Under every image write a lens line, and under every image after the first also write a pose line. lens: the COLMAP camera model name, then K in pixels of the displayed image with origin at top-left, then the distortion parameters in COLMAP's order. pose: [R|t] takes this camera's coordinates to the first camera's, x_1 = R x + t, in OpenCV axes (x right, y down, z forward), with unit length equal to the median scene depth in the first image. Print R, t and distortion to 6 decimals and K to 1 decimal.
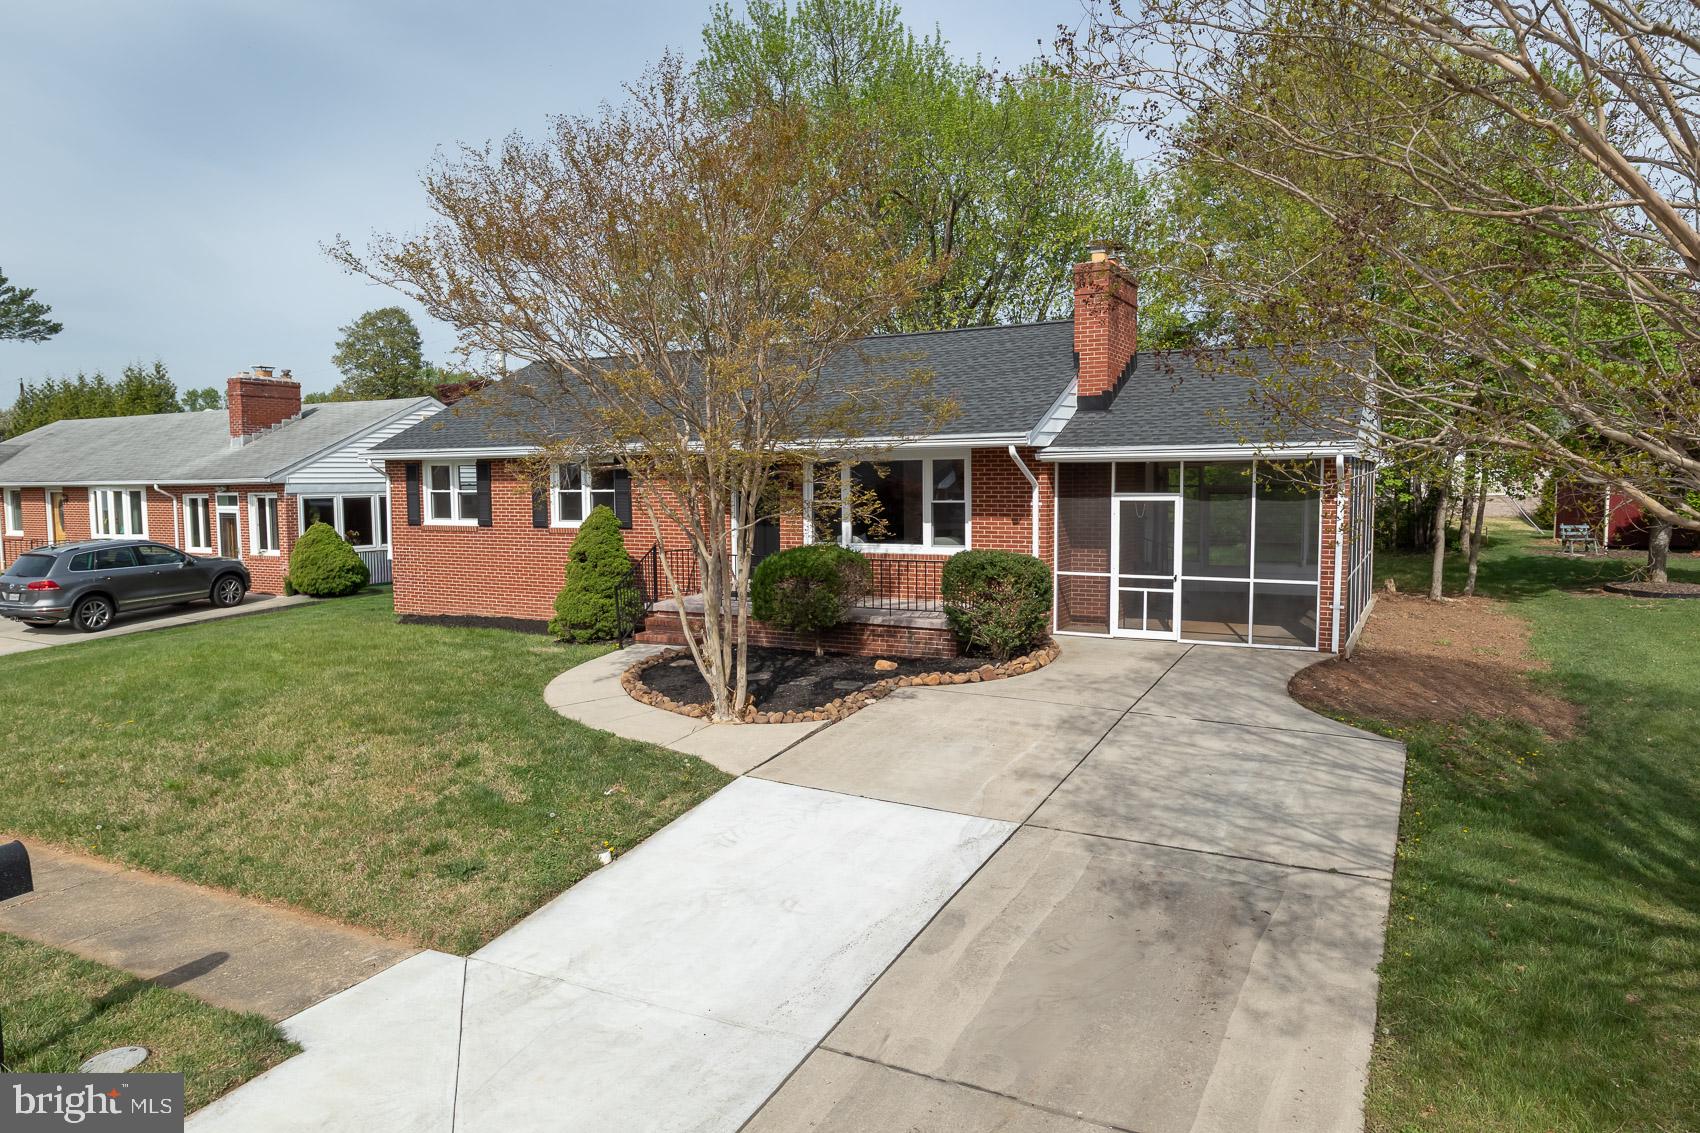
lens RADIAL K [[1081.5, 0, 850.0], [0, 1081.5, 566.5], [0, 0, 1]] dist [-0.012165, -0.000832]
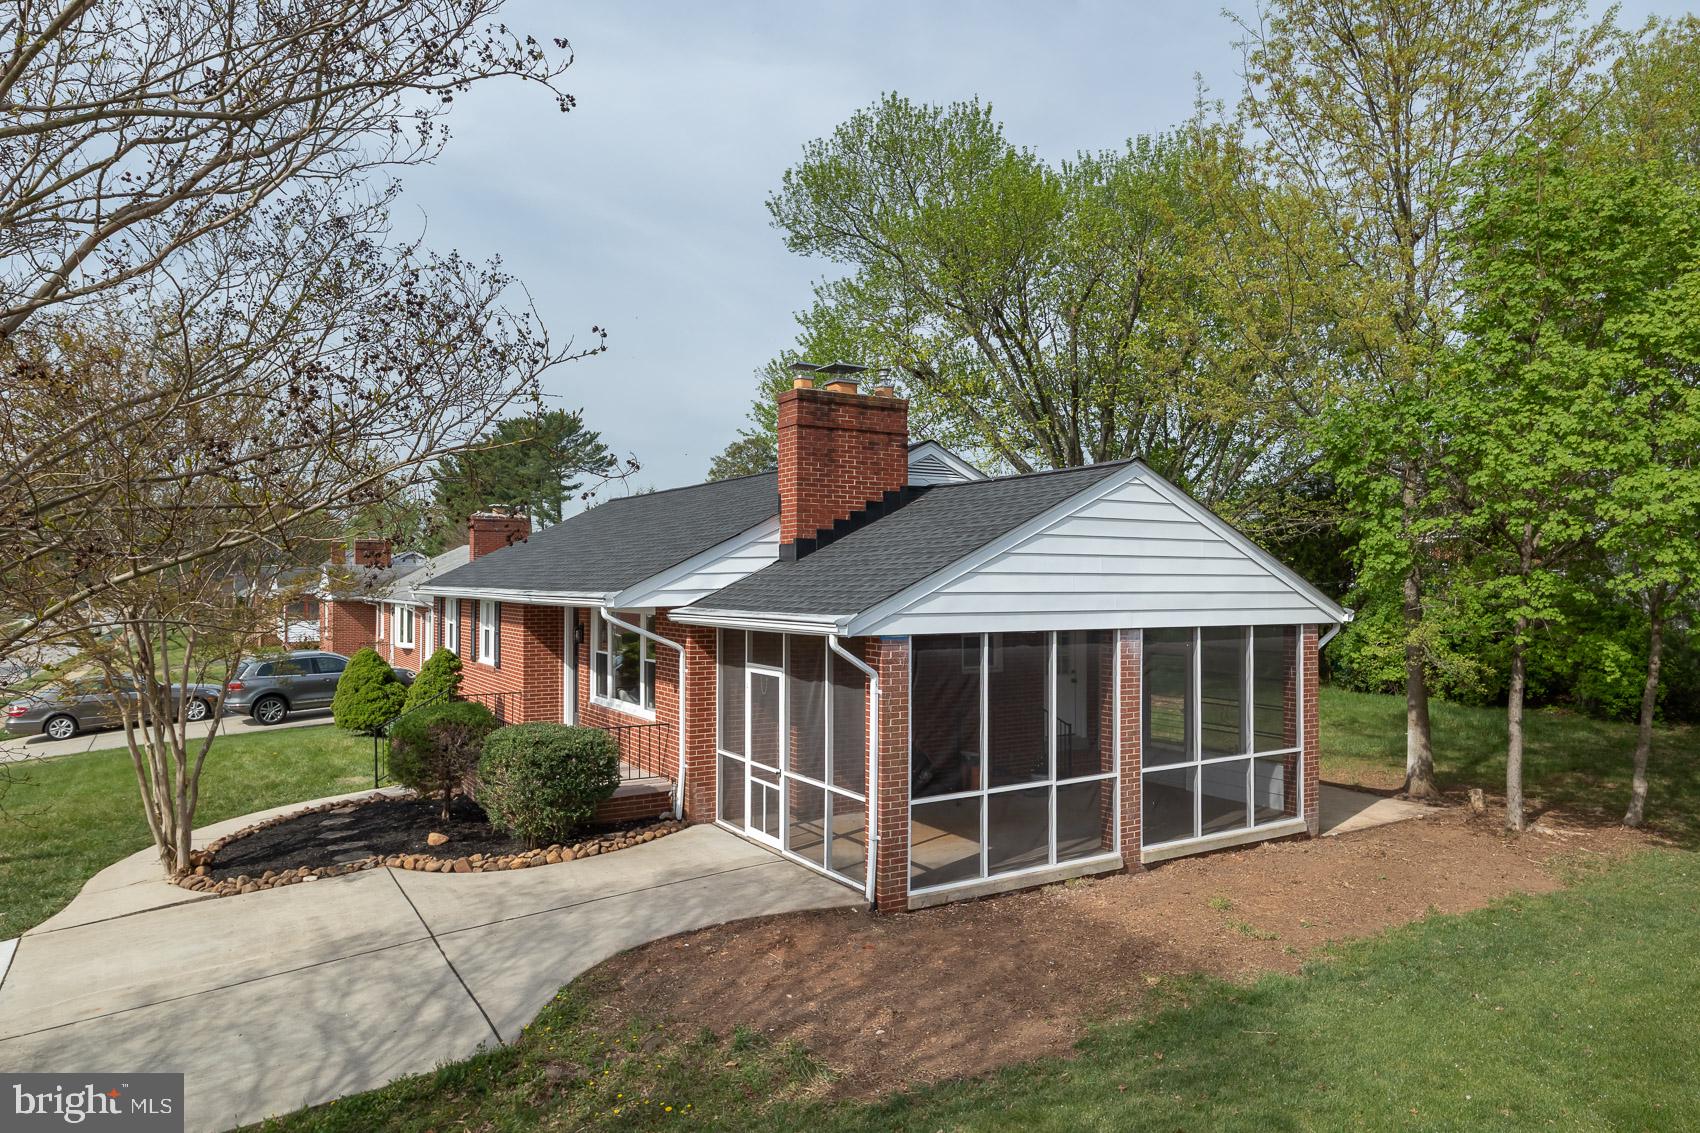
lens RADIAL K [[1081.5, 0, 850.0], [0, 1081.5, 566.5], [0, 0, 1]] dist [-0.012165, -0.000832]
pose [[0.868233, 0.001021, -0.496155, 0.557182], [-0.045643, 0.995922, -0.077822, -0.061344], [0.494052, 0.090214, 0.864739, 0.229621]]
